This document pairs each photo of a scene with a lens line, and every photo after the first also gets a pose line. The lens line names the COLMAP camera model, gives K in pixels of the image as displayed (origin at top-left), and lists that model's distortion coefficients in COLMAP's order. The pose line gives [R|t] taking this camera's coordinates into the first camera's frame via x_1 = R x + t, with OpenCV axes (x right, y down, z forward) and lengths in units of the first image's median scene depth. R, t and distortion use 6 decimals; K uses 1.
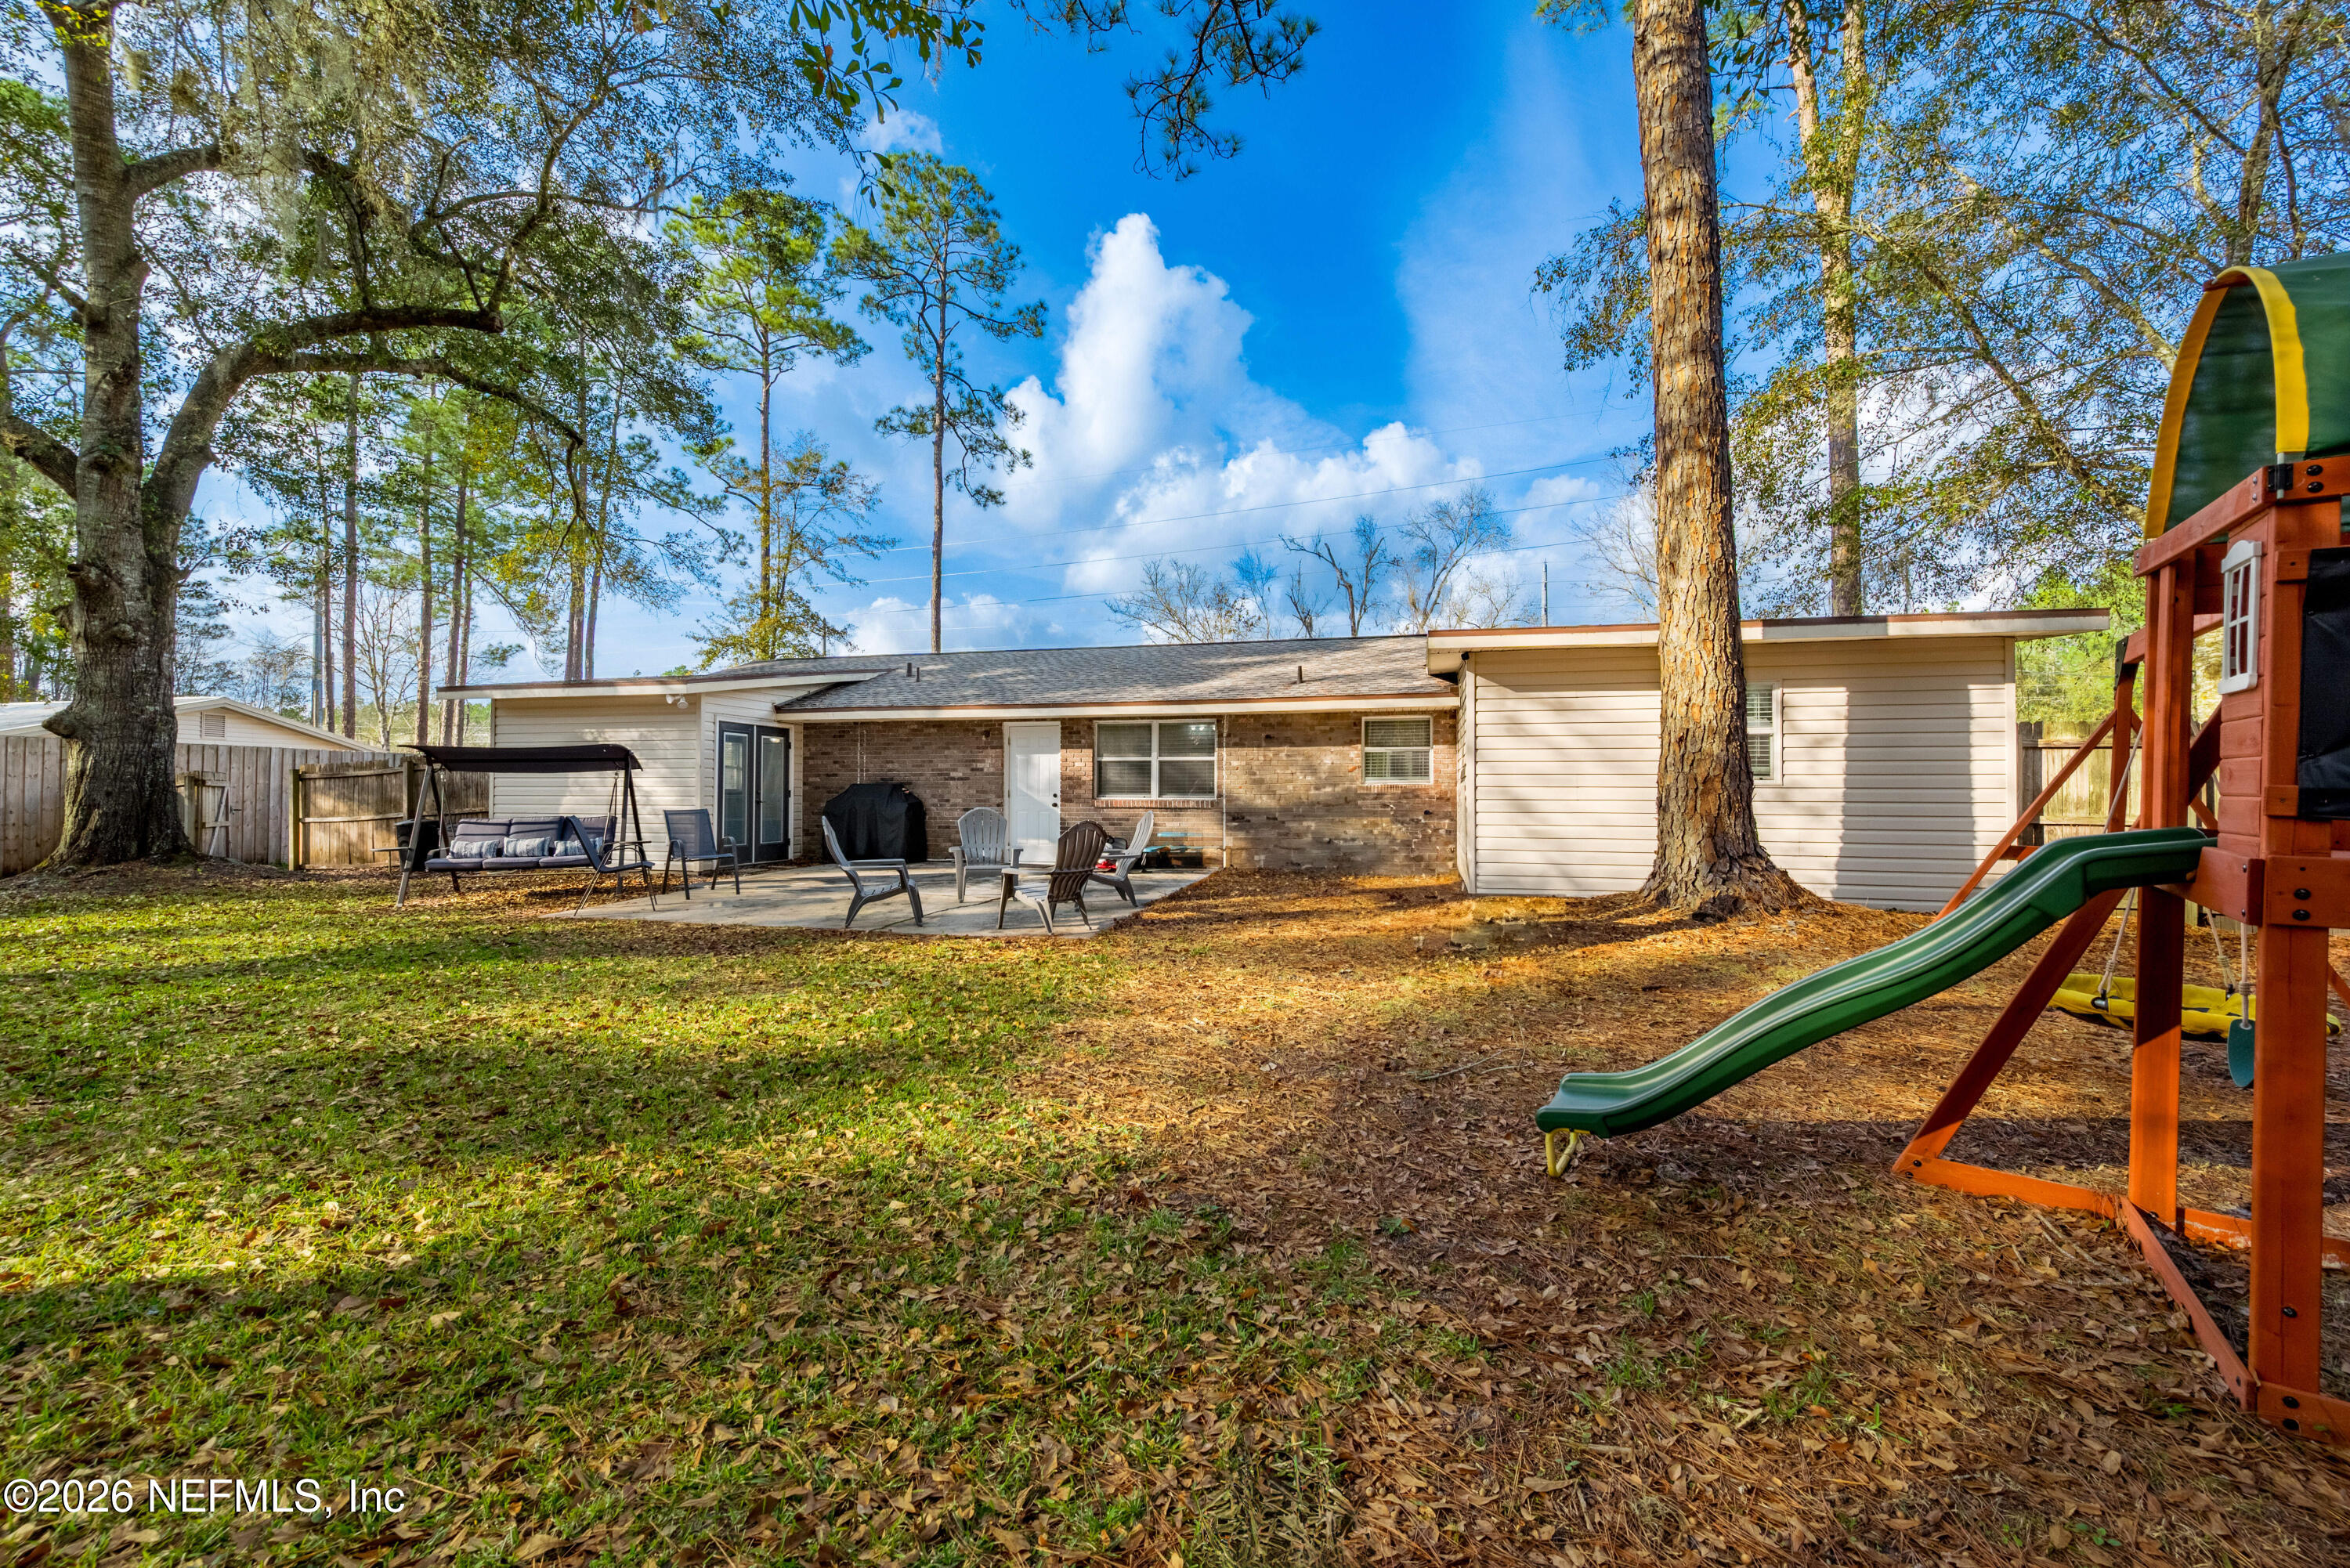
lens RADIAL K [[955.8, 0, 1153.1], [0, 955.8, 782.3], [0, 0, 1]] dist [-0.000821, -0.000026]
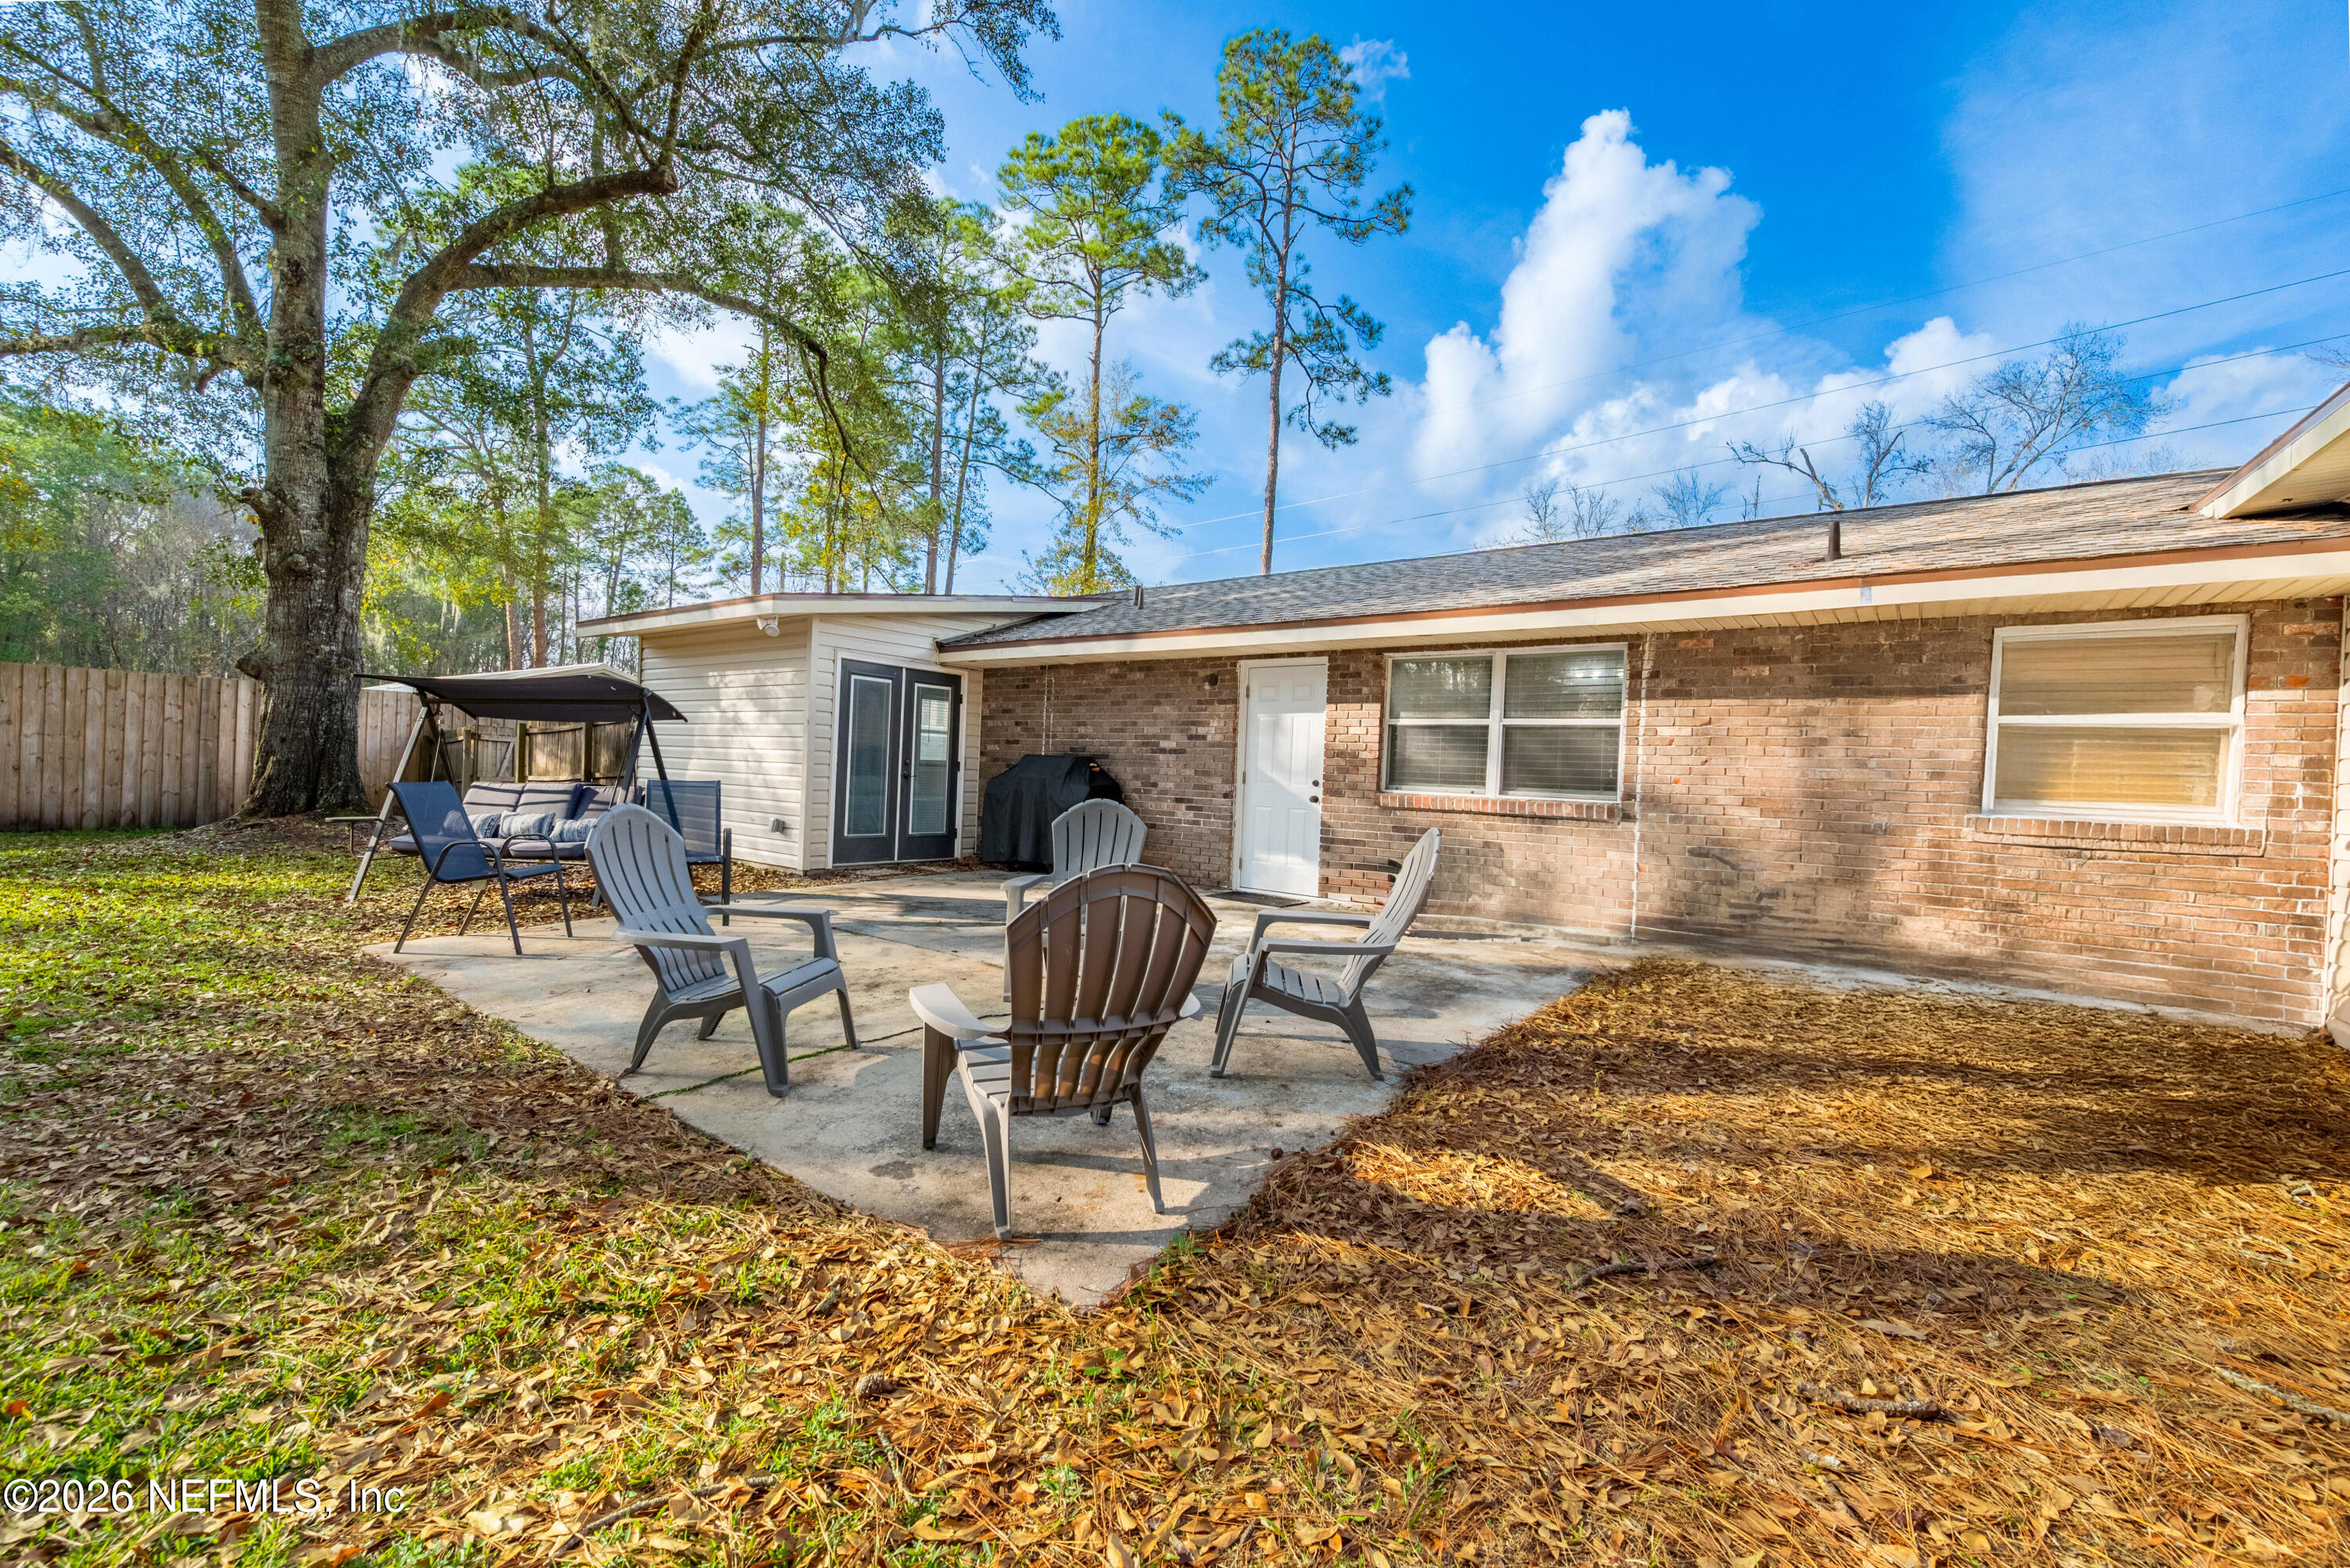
lens RADIAL K [[955.8, 0, 1153.1], [0, 955.8, 782.3], [0, 0, 1]] dist [-0.000821, -0.000026]
pose [[0.926193, 0.038849, -0.375044, 0.023177], [-0.034652, 0.999239, 0.017932, 0.005898], [0.375455, -0.003613, 0.926834, 0.390286]]
